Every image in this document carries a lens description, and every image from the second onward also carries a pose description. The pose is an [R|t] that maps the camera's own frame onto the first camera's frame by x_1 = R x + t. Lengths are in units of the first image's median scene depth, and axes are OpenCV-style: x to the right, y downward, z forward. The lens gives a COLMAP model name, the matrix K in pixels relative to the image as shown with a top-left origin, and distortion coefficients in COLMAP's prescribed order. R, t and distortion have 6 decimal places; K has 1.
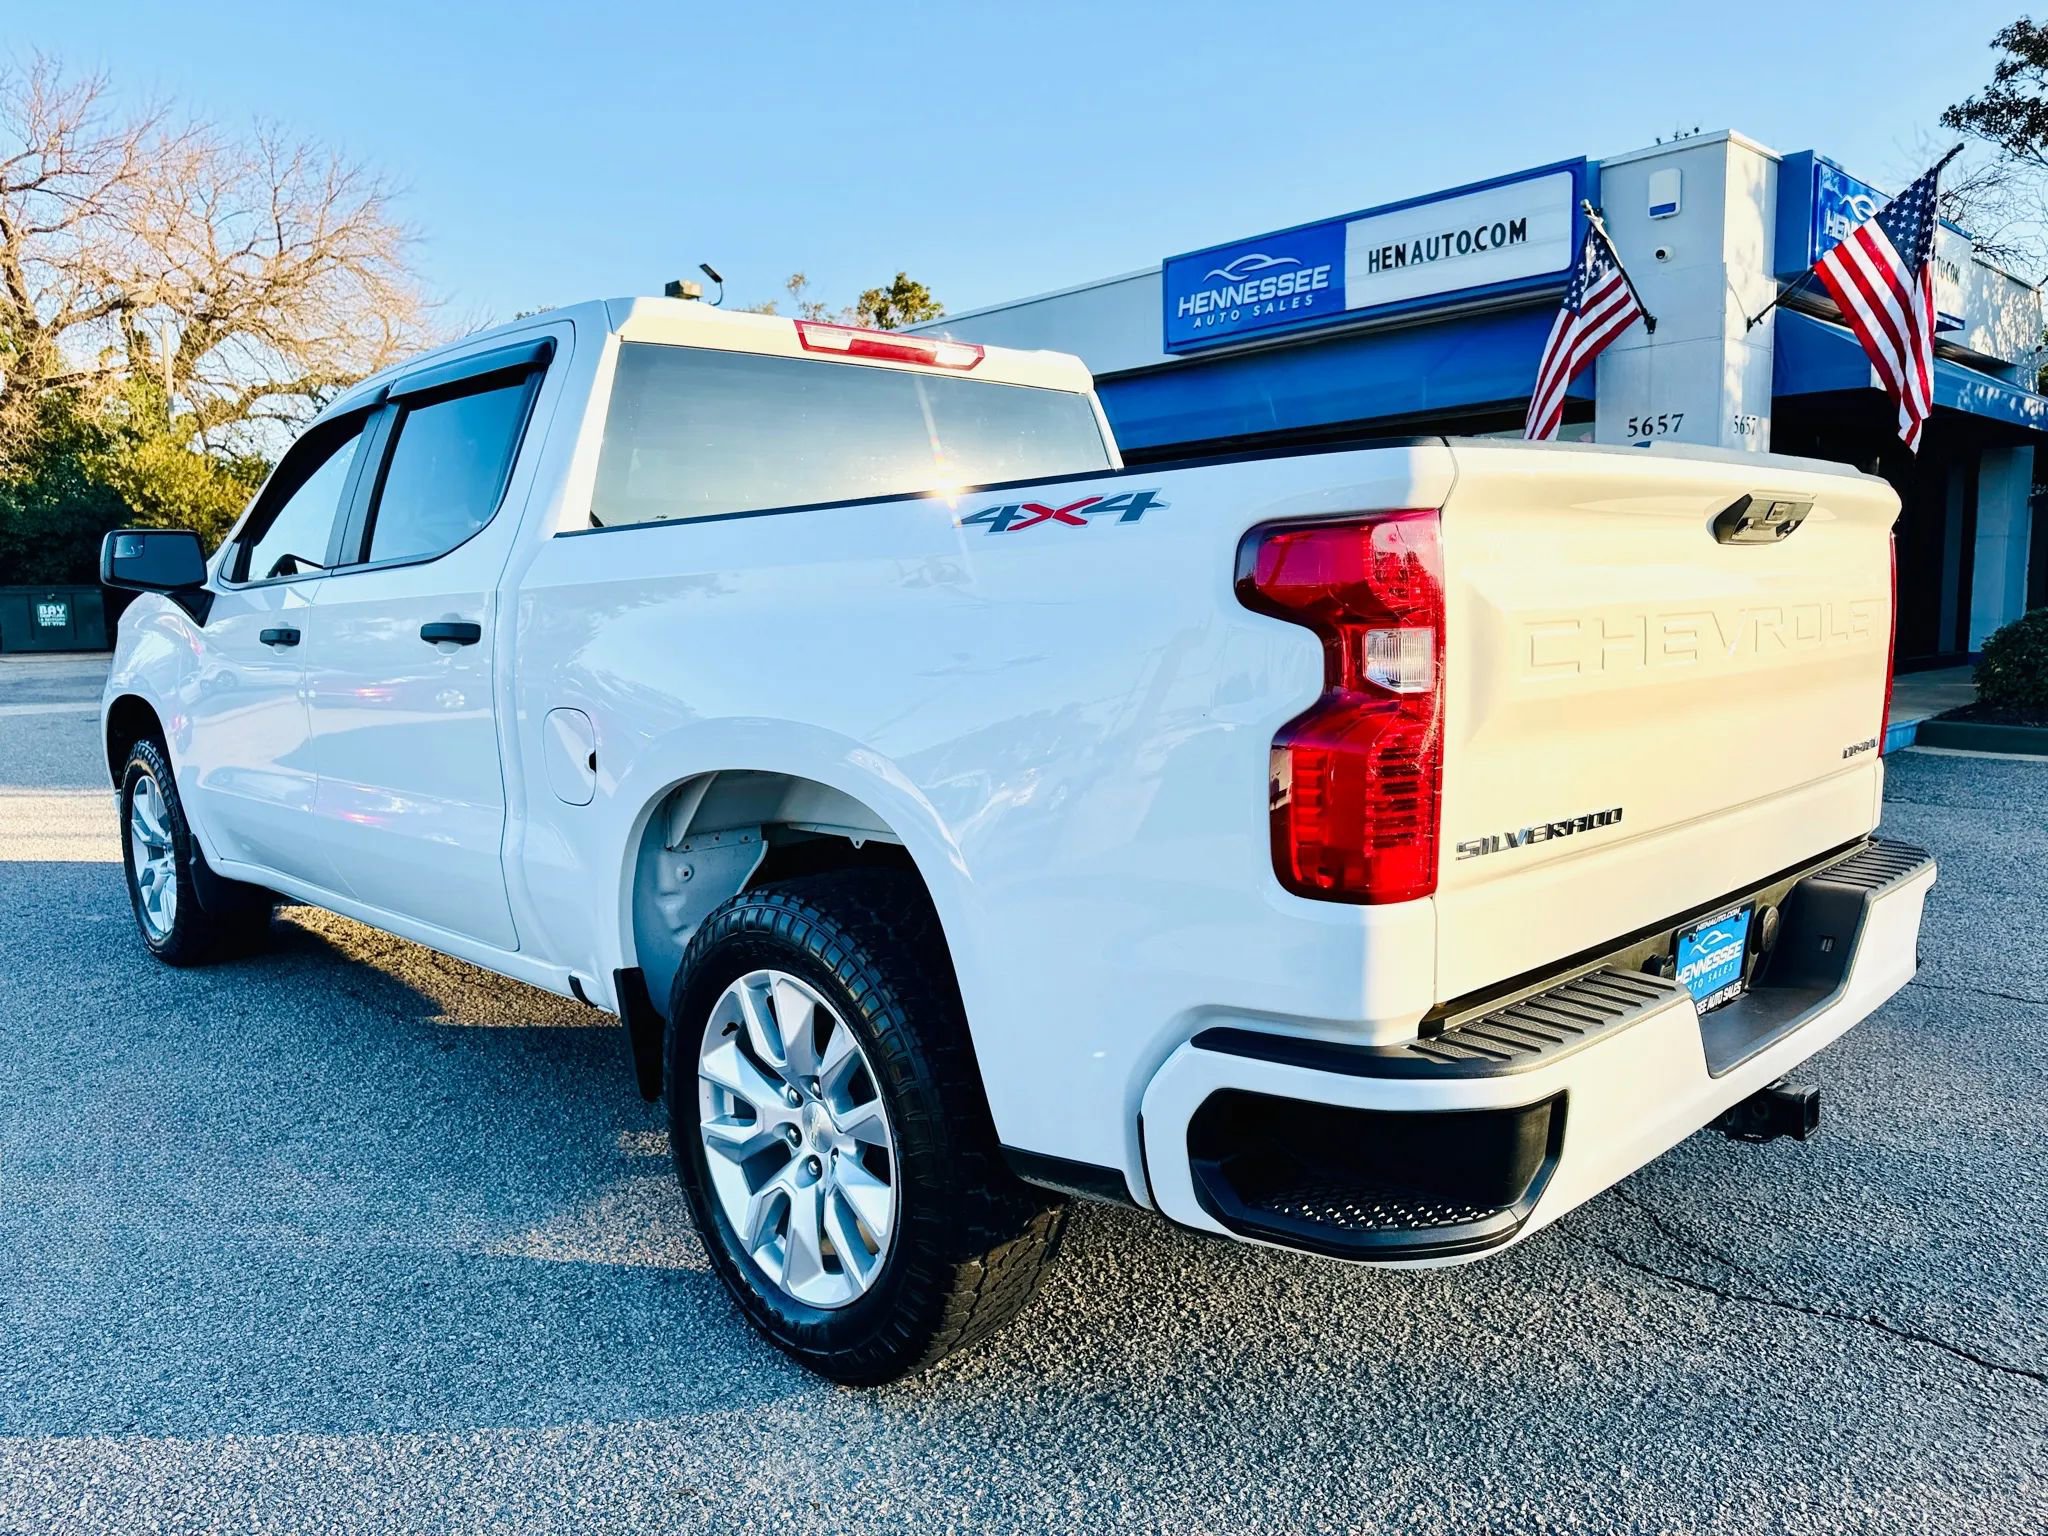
lens RADIAL K [[1474.2, 0, 1016.5], [0, 1474.2, 788.8], [0, 0, 1]] dist [0.004931, -0.006831]
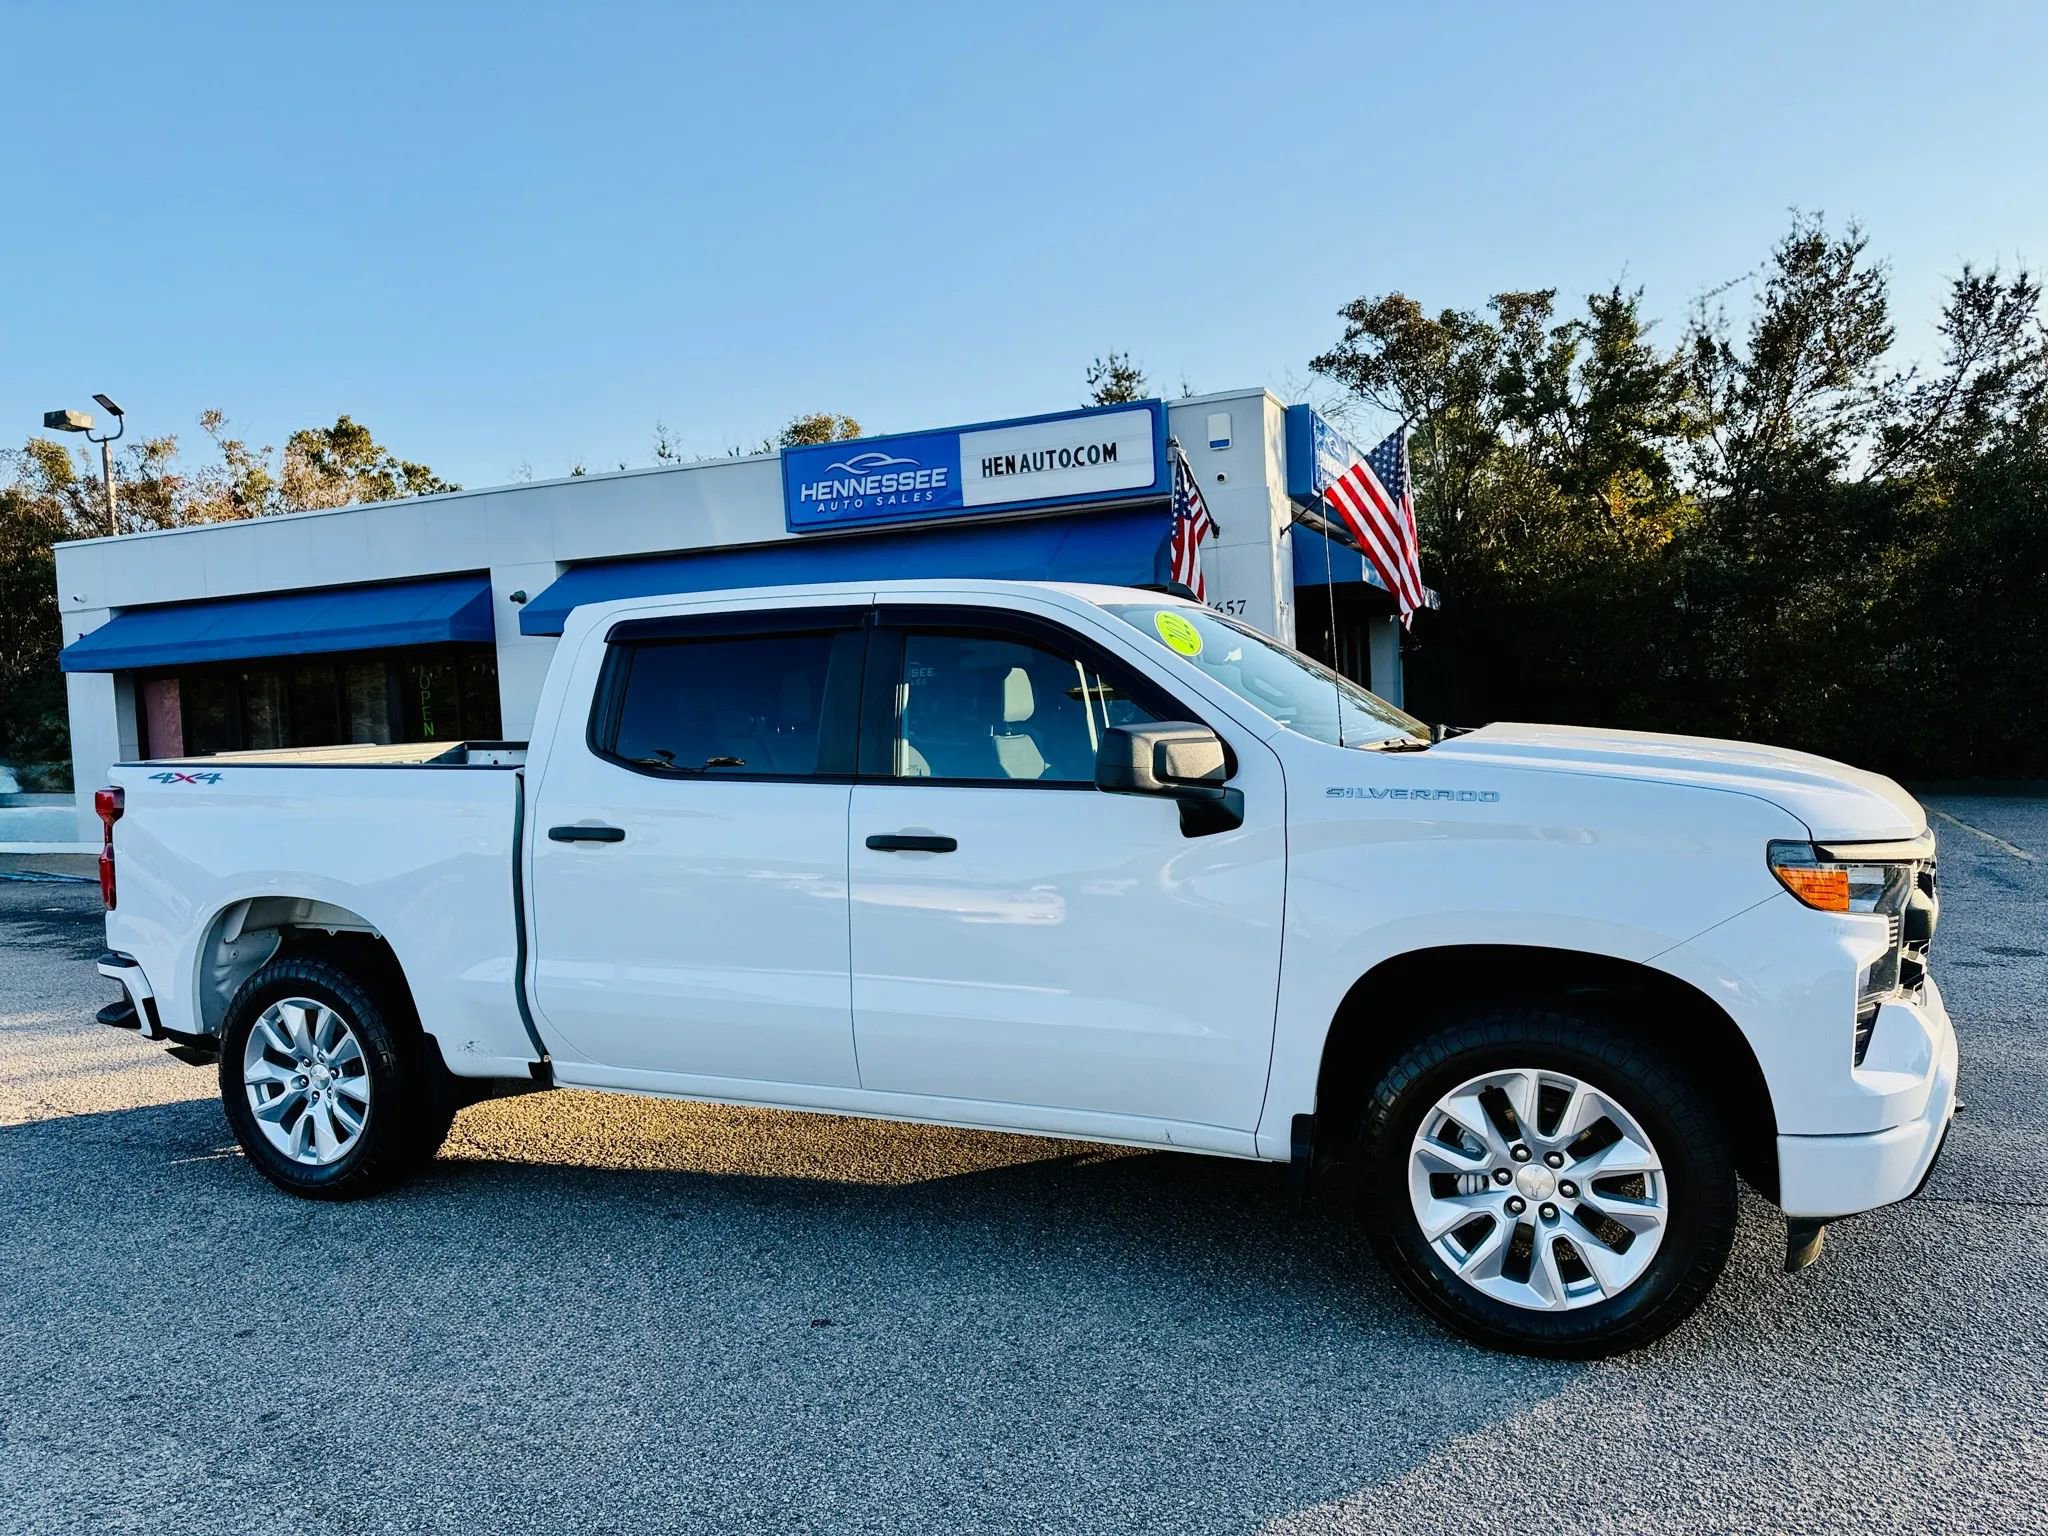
lens RADIAL K [[1469.4, 0, 1024.0], [0, 1469.4, 768.0], [0, 0, 1]] dist [0.032527, -0.030105]
pose [[0.906994, -0.039918, 0.419248, -0.867140], [0.084272, 0.992566, -0.087808, -0.049301], [-0.412627, 0.114972, 0.903615, -0.174613]]
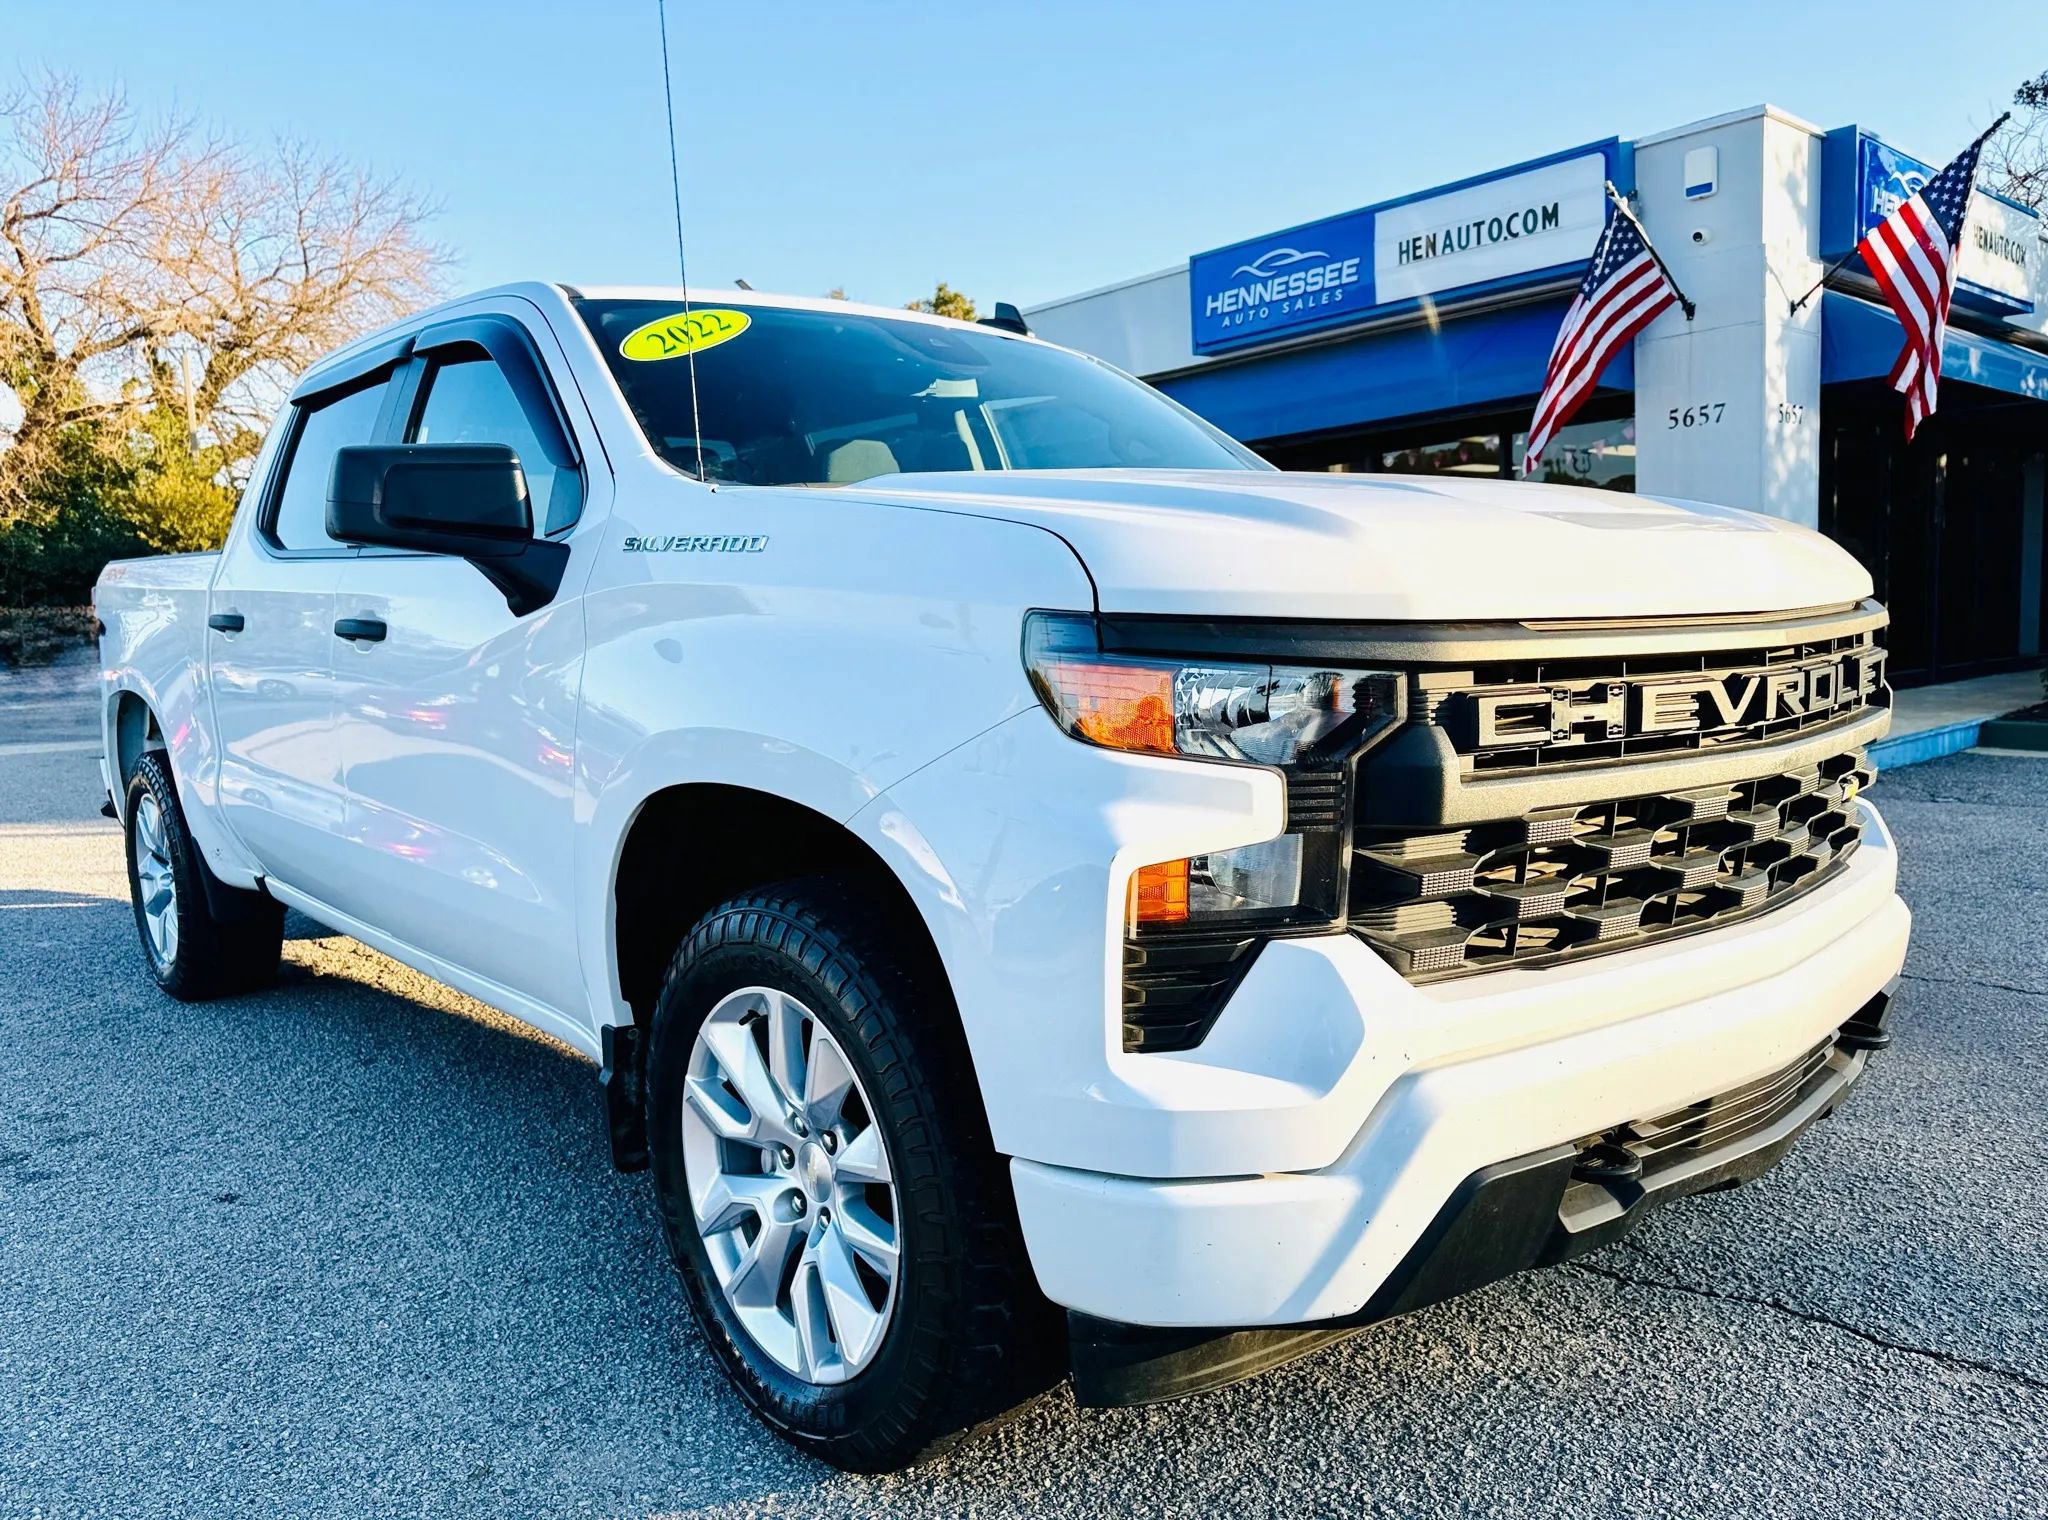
lens RADIAL K [[1538.7, 0, 1072.8], [0, 1538.7, 814.0], [0, 0, 1]] dist [0.006392, -0.008992]
pose [[0.999780, -0.015686, -0.013909, 0.132004], [0.015580, 0.999849, -0.007713, 0.041698], [0.014028, 0.007495, 0.999874, 0.000564]]
